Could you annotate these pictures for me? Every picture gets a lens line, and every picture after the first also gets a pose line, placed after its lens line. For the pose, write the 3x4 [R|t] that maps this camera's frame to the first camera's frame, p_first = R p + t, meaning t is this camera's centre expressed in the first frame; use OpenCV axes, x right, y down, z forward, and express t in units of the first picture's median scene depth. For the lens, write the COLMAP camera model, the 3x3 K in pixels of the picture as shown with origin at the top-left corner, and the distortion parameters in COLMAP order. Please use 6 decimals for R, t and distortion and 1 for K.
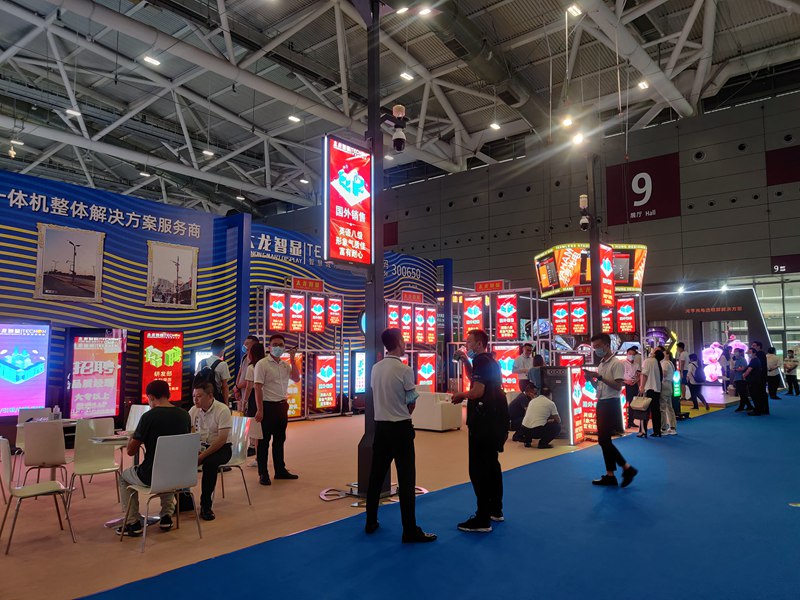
lens RADIAL K [[599.2, 0, 398.9], [0, 599.2, 306.3], [0, 0, 1]] dist [0.056020, -0.041111]
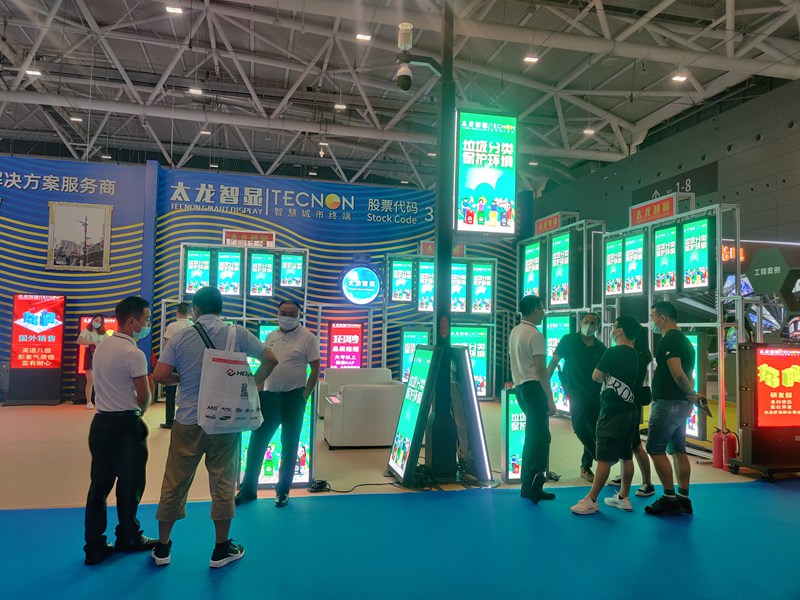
lens RADIAL K [[599.2, 0, 390.7], [0, 599.2, 299.0], [0, 0, 1]] dist [0.056020, -0.041111]
pose [[0.789709, -0.011584, -0.613372, 0.289597], [0.026670, 0.999525, 0.015461, 0.022081], [0.612902, -0.028568, 0.789643, 0.265737]]
